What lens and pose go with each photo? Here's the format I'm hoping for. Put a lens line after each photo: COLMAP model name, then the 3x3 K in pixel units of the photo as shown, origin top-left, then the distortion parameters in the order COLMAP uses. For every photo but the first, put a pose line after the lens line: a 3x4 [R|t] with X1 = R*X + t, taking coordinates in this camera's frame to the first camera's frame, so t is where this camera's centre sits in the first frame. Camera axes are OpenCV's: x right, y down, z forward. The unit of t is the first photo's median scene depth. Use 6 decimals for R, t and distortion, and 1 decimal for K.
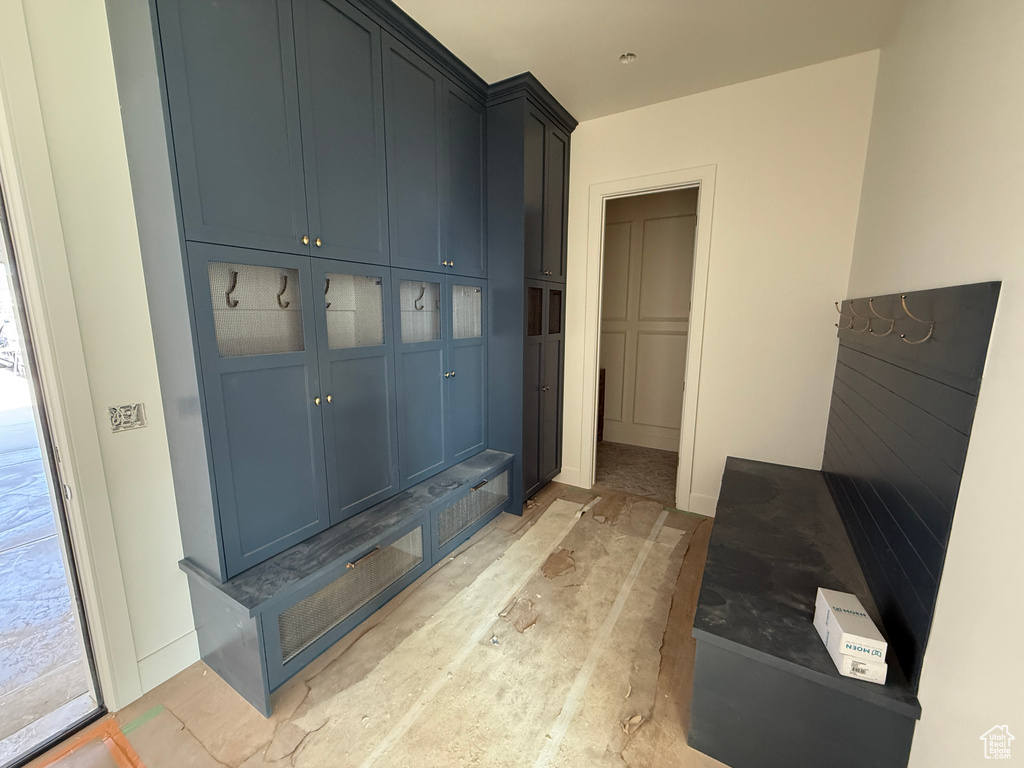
lens RADIAL K [[406.4, 0, 509.4], [0, 406.4, 382.5], [0, 0, 1]] dist [-0.000506, -0.000036]
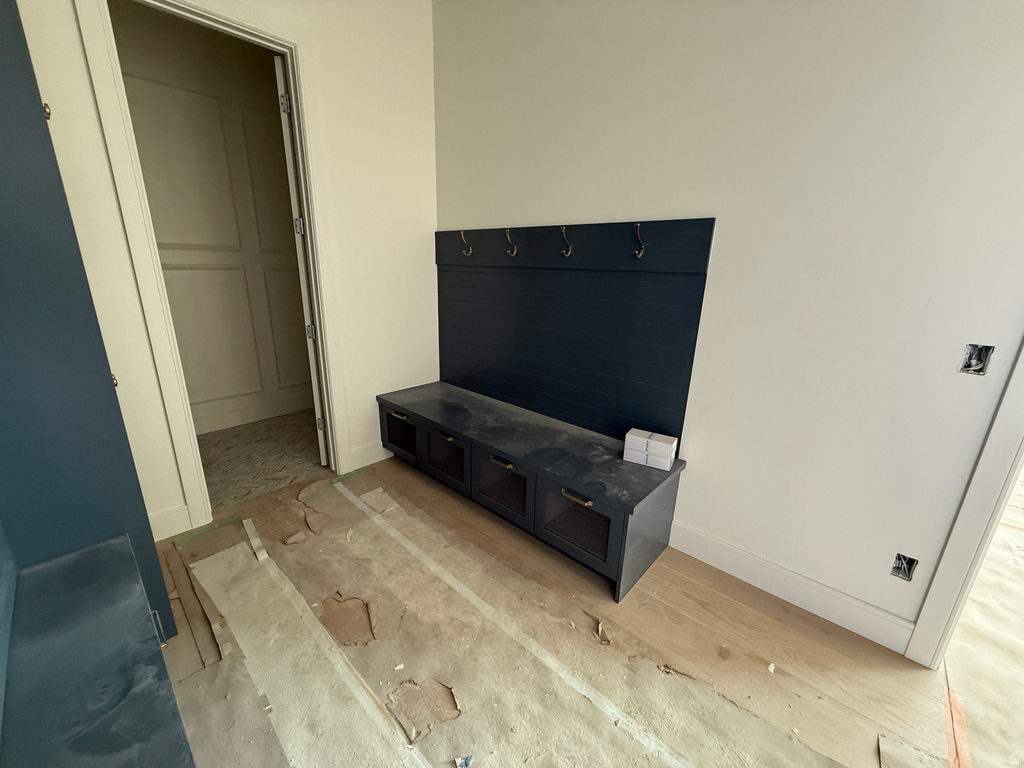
lens RADIAL K [[406.4, 0, 509.4], [0, 406.4, 382.5], [0, 0, 1]] dist [-0.000506, -0.000036]
pose [[0.208109, -0.267539, 0.940805, -0.348474], [0.140499, 0.960066, 0.241938, -0.042290], [-0.967962, 0.081833, 0.237387, 0.580948]]
